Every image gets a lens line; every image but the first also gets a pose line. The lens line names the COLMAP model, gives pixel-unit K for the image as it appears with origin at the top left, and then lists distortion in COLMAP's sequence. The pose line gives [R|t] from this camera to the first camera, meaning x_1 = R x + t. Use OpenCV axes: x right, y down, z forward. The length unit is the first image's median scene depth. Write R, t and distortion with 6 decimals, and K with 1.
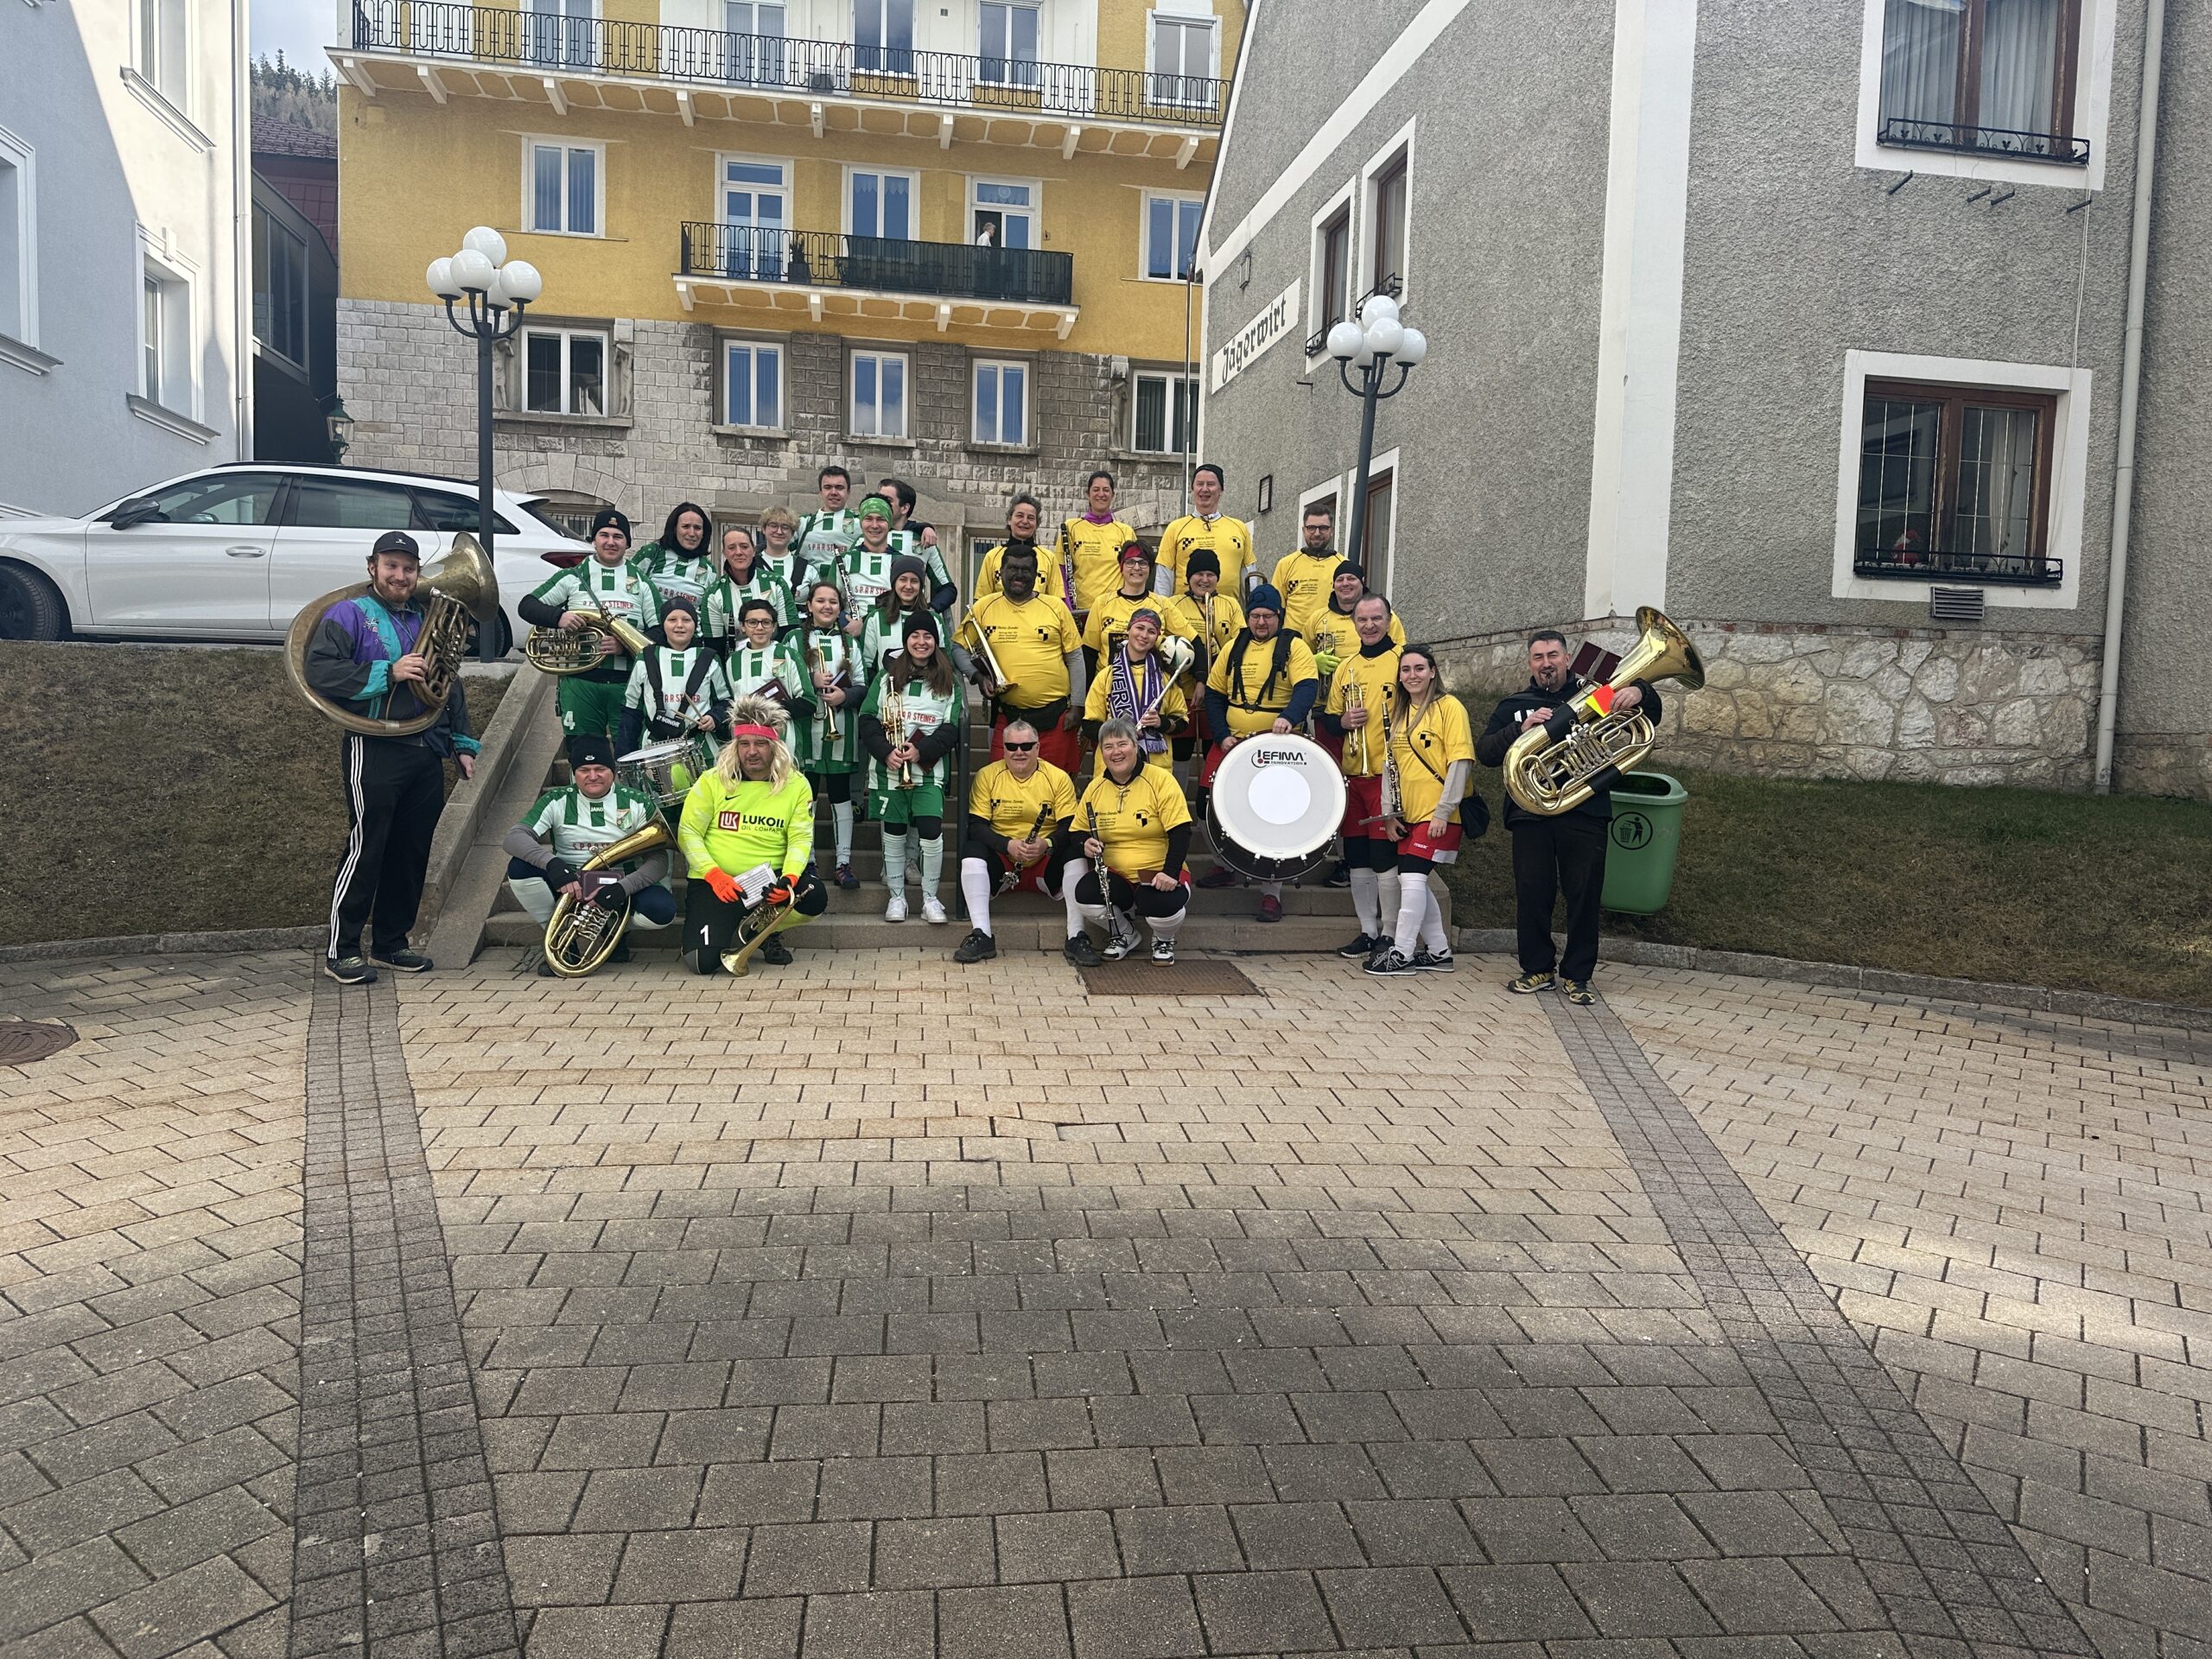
lens RADIAL K [[1545.4, 0, 1106.0], [0, 1545.4, 829.5], [0, 0, 1]] dist [0.068412, -0.083171]
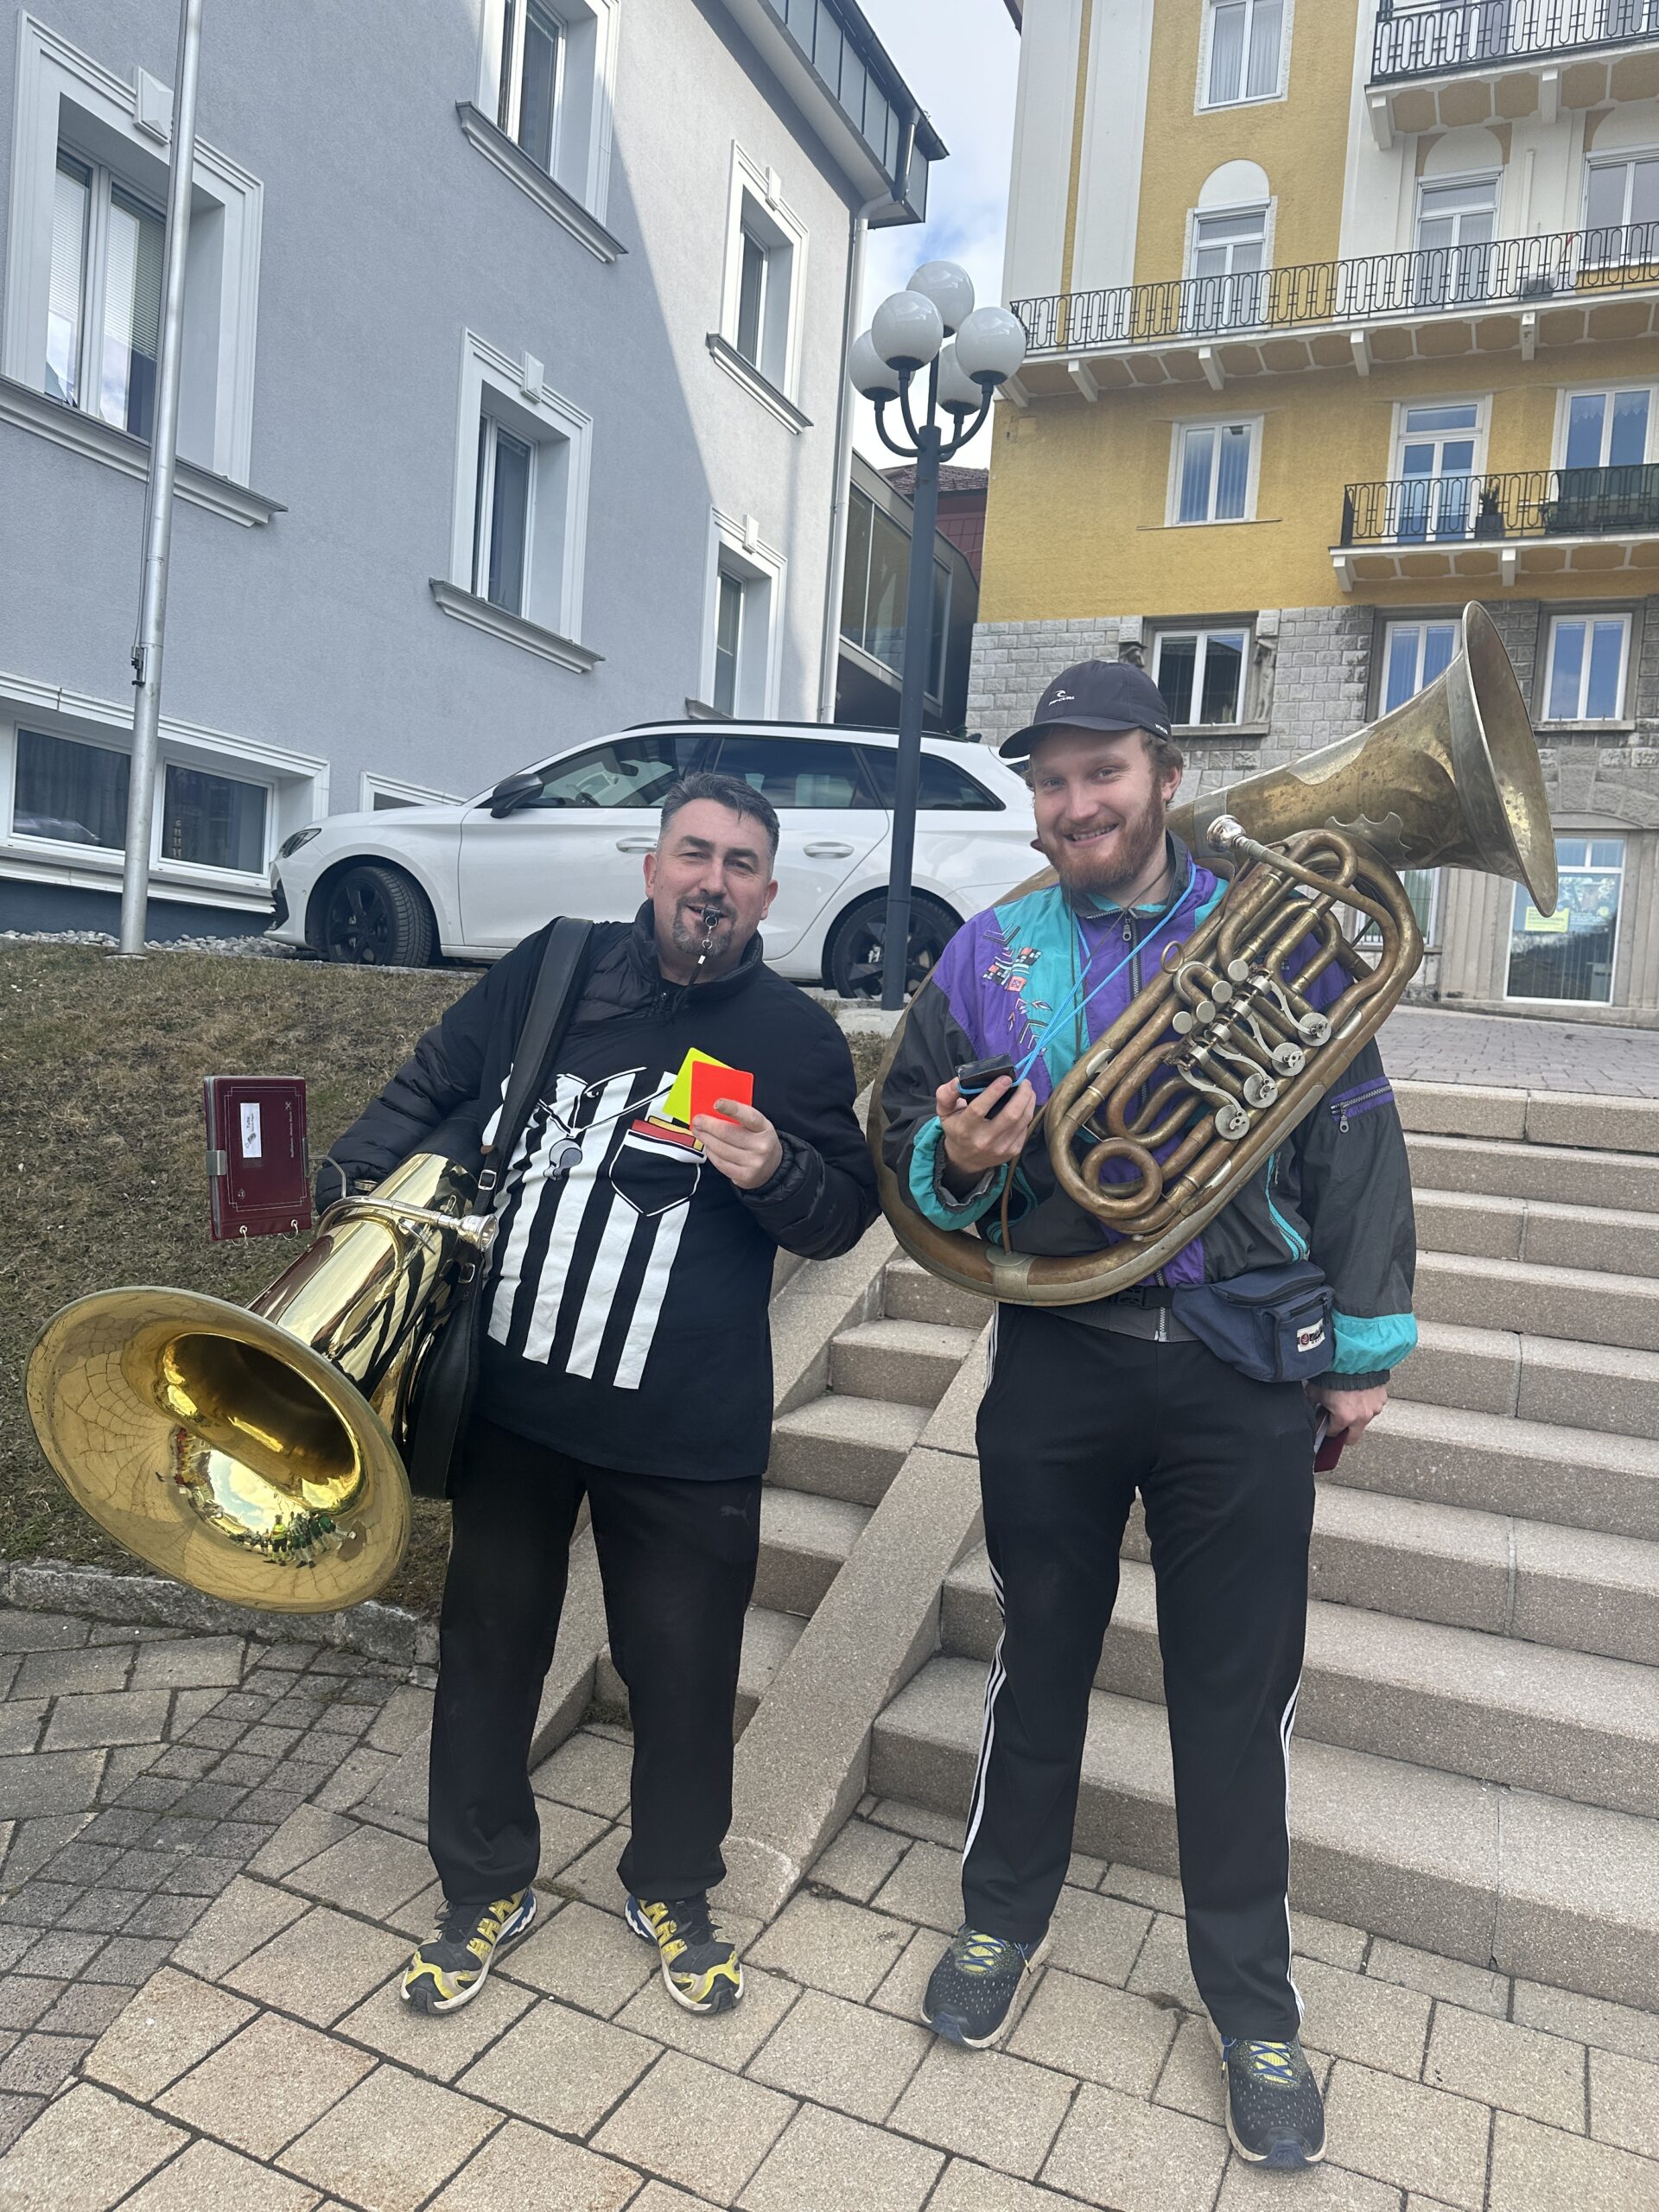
lens RADIAL K [[1545.4, 0, 829.5], [0, 1545.4, 1106.0], [0, 0, 1]] dist [0.068412, -0.083171]
pose [[0.840935, 0.052950, -0.538540, -0.031363], [-0.074577, 0.997045, -0.018422, -0.017069], [0.535973, 0.055654, 0.842399, 0.149081]]
